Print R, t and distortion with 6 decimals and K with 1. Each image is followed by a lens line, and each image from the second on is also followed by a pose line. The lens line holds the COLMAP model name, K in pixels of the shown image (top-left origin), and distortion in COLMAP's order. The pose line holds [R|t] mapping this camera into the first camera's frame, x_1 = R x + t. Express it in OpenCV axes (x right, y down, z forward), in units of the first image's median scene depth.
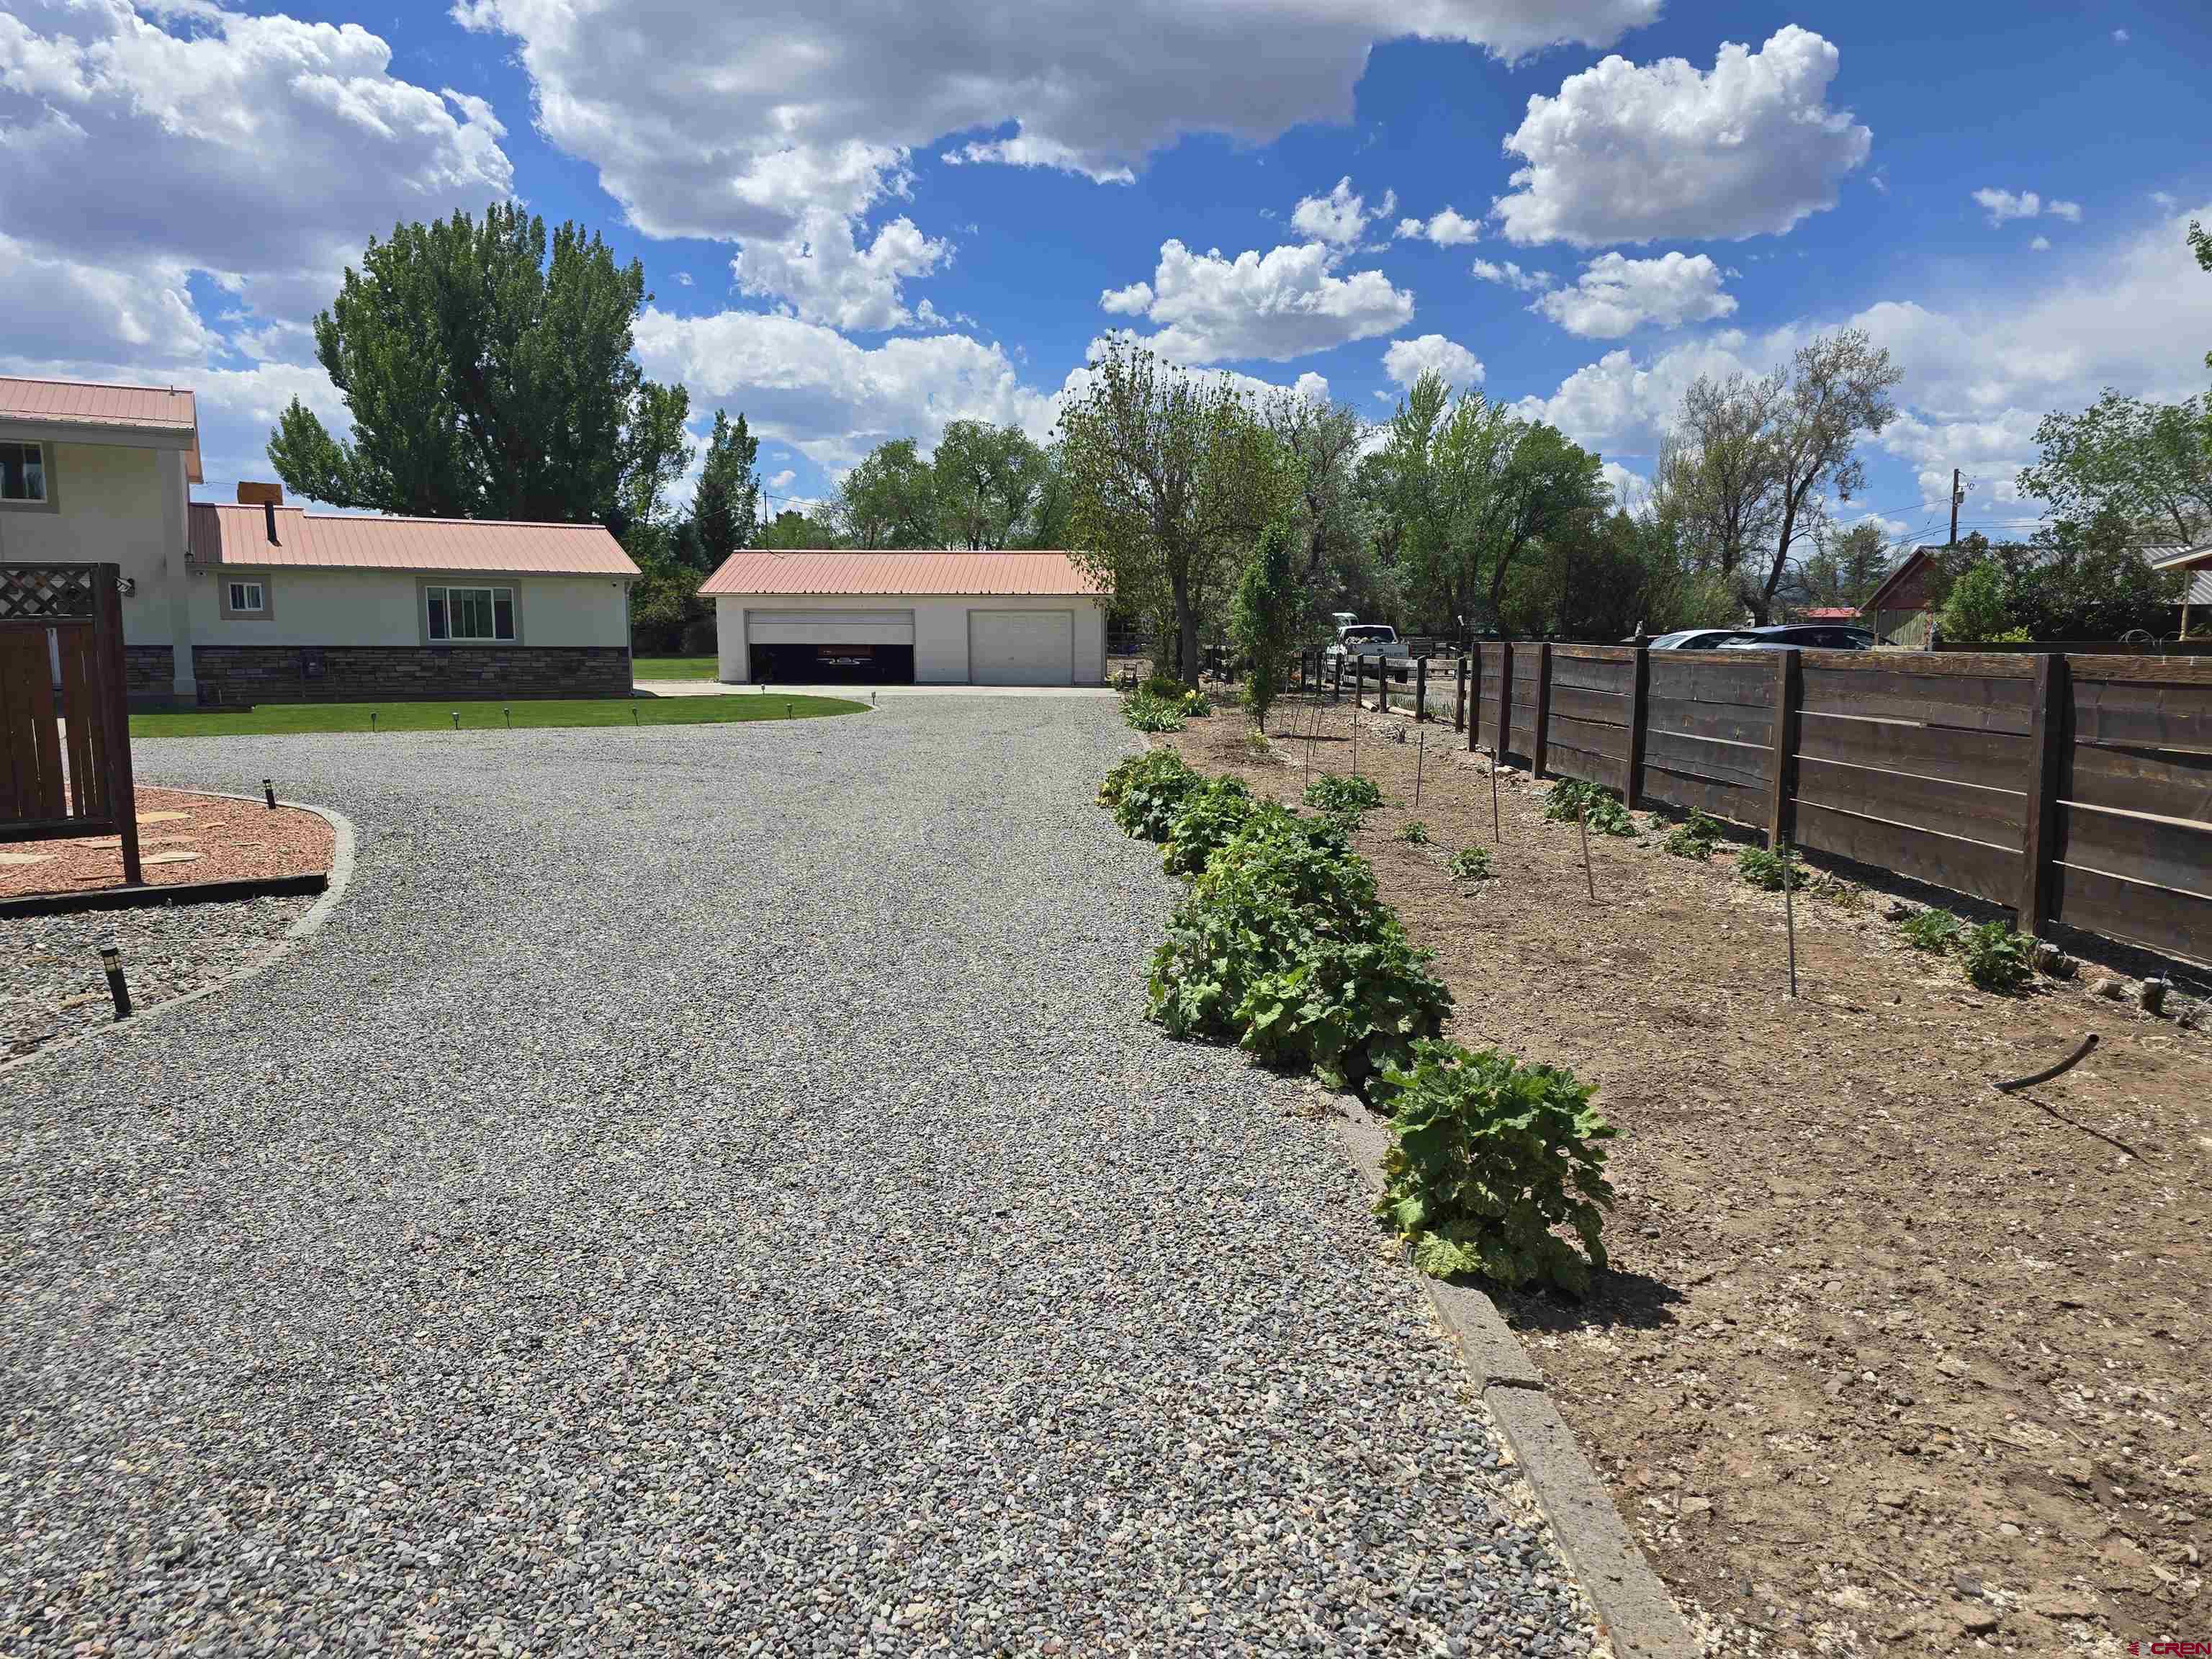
lens RADIAL K [[1490.9, 0, 1098.8], [0, 1490.9, 840.6], [0, 0, 1]] dist [0.065946, -0.053907]
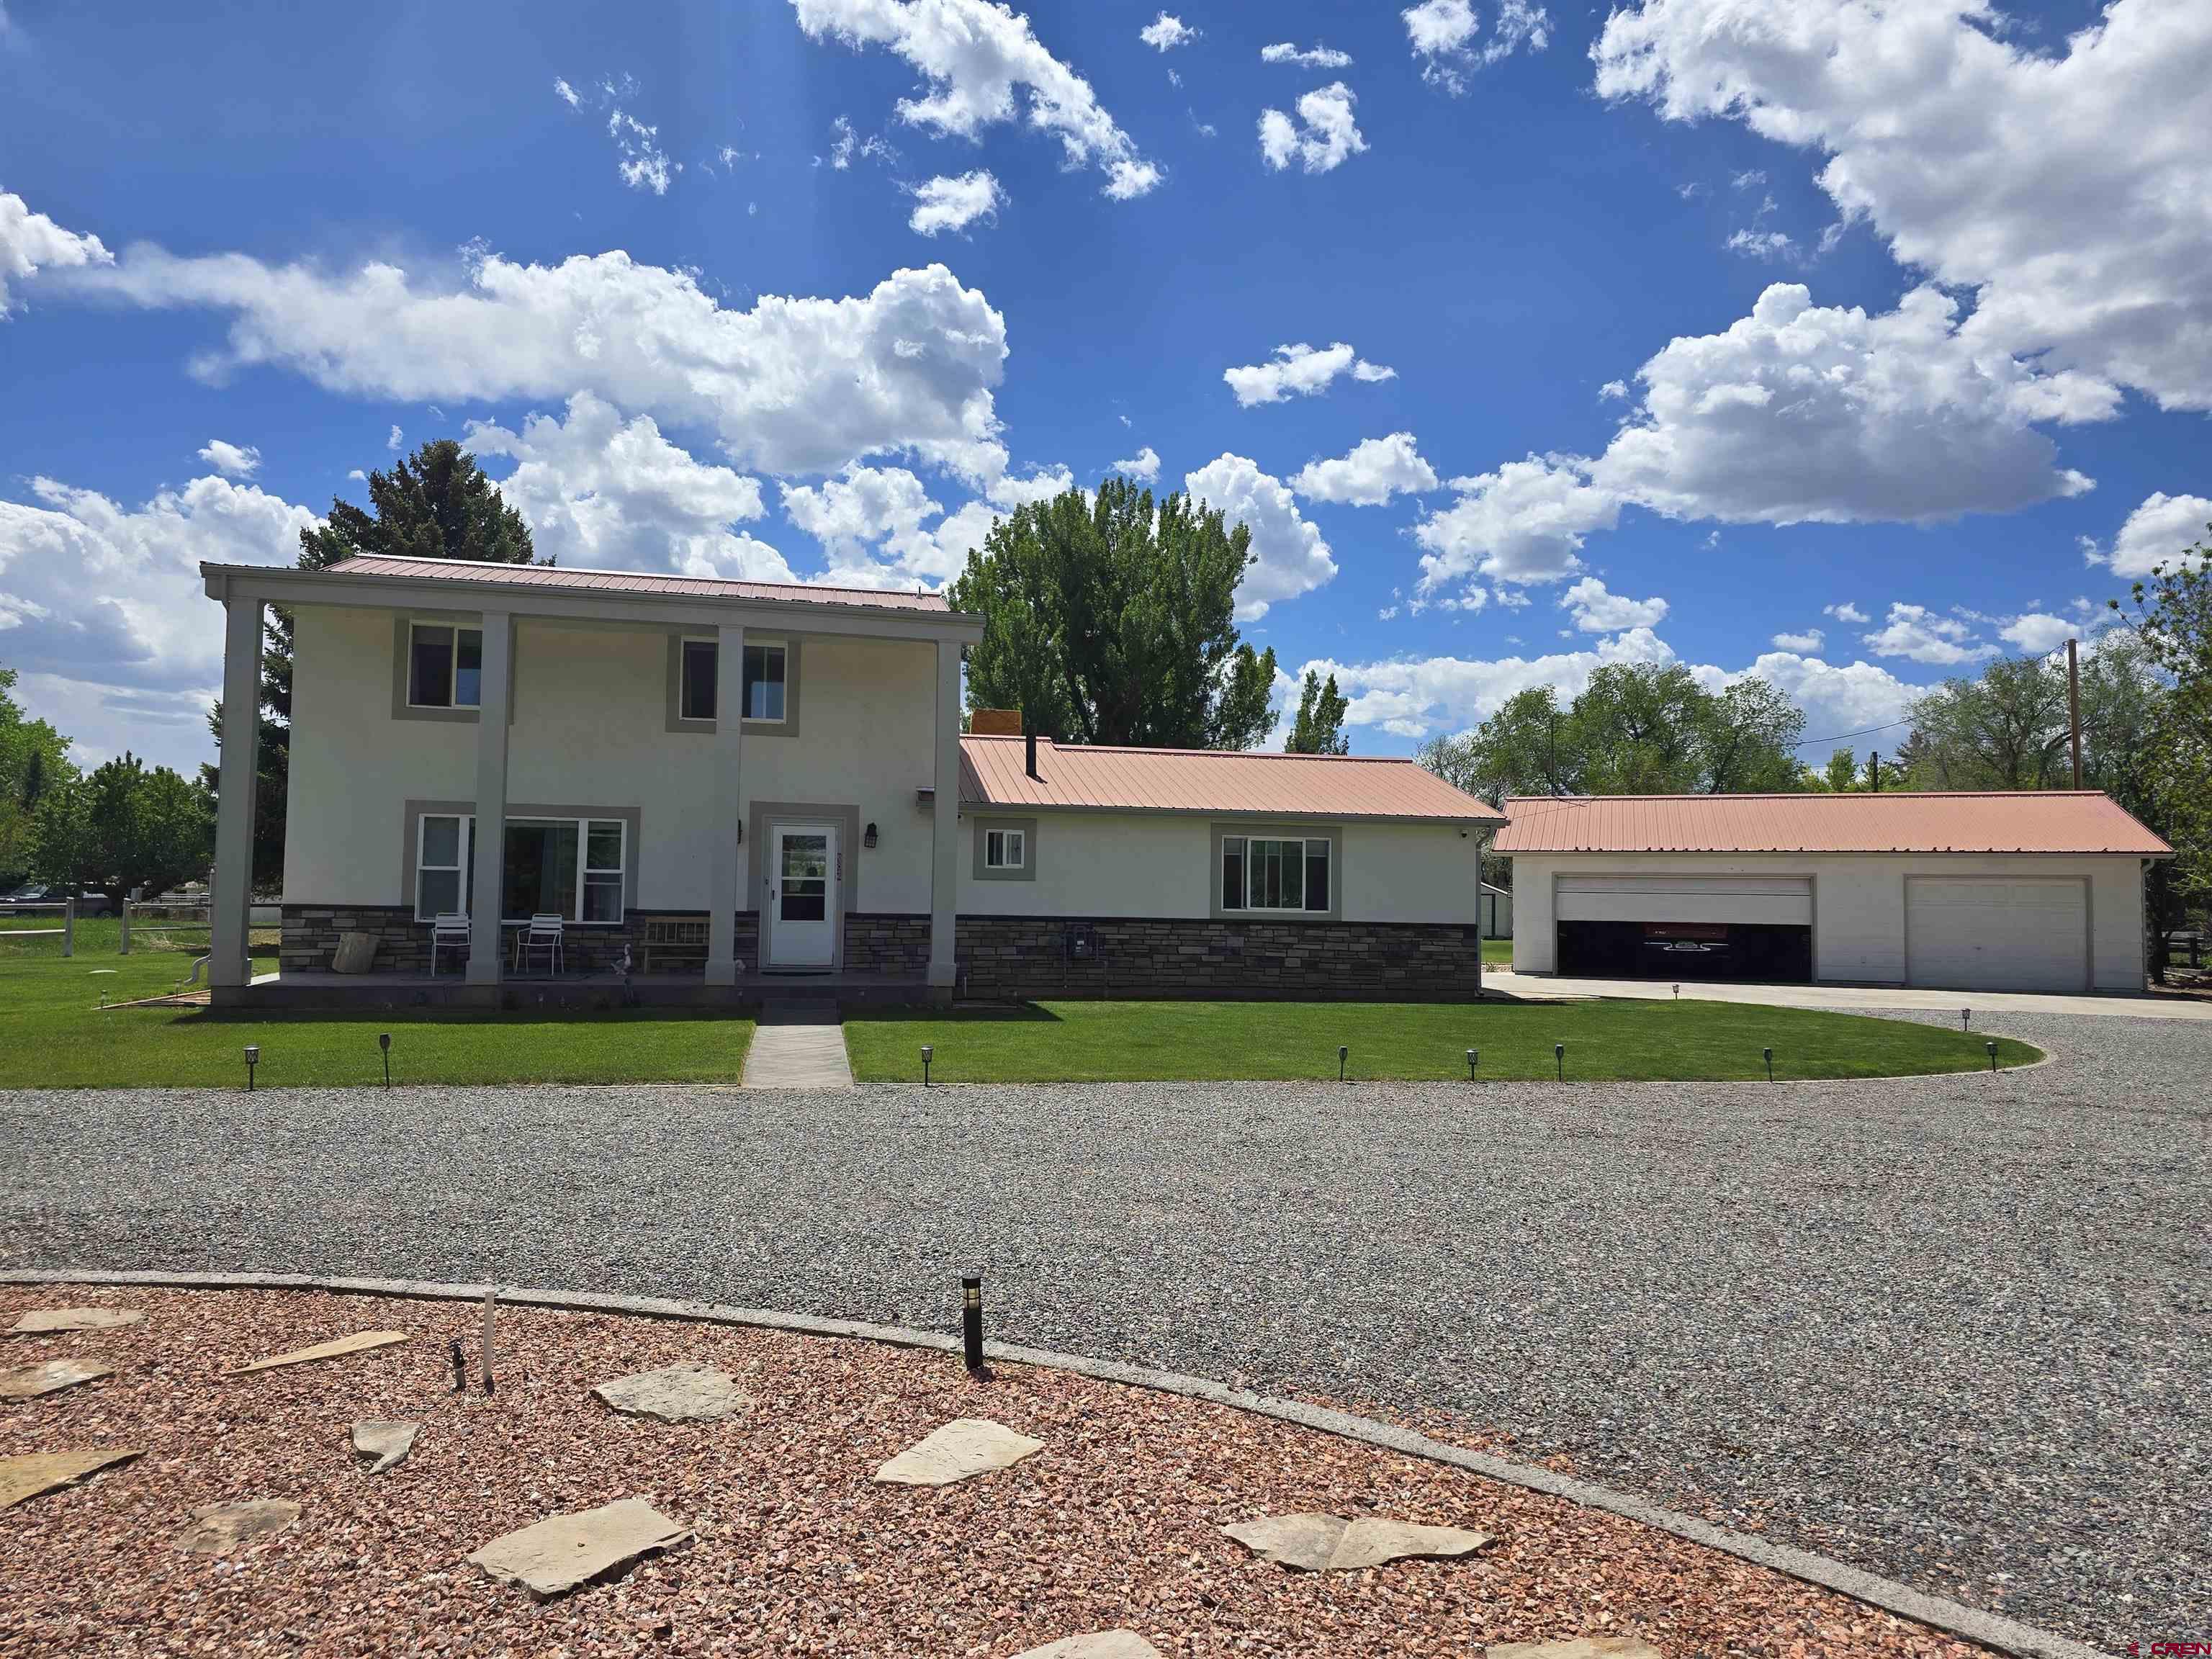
lens RADIAL K [[1490.9, 0, 1112.4], [0, 1490.9, 841.5], [0, 0, 1]] dist [0.065946, -0.053907]
pose [[0.954804, 0.000895, -0.297235, -0.223744], [-0.054762, 0.983407, -0.172950, -0.032350], [0.292149, 0.181410, 0.939010, 0.254144]]
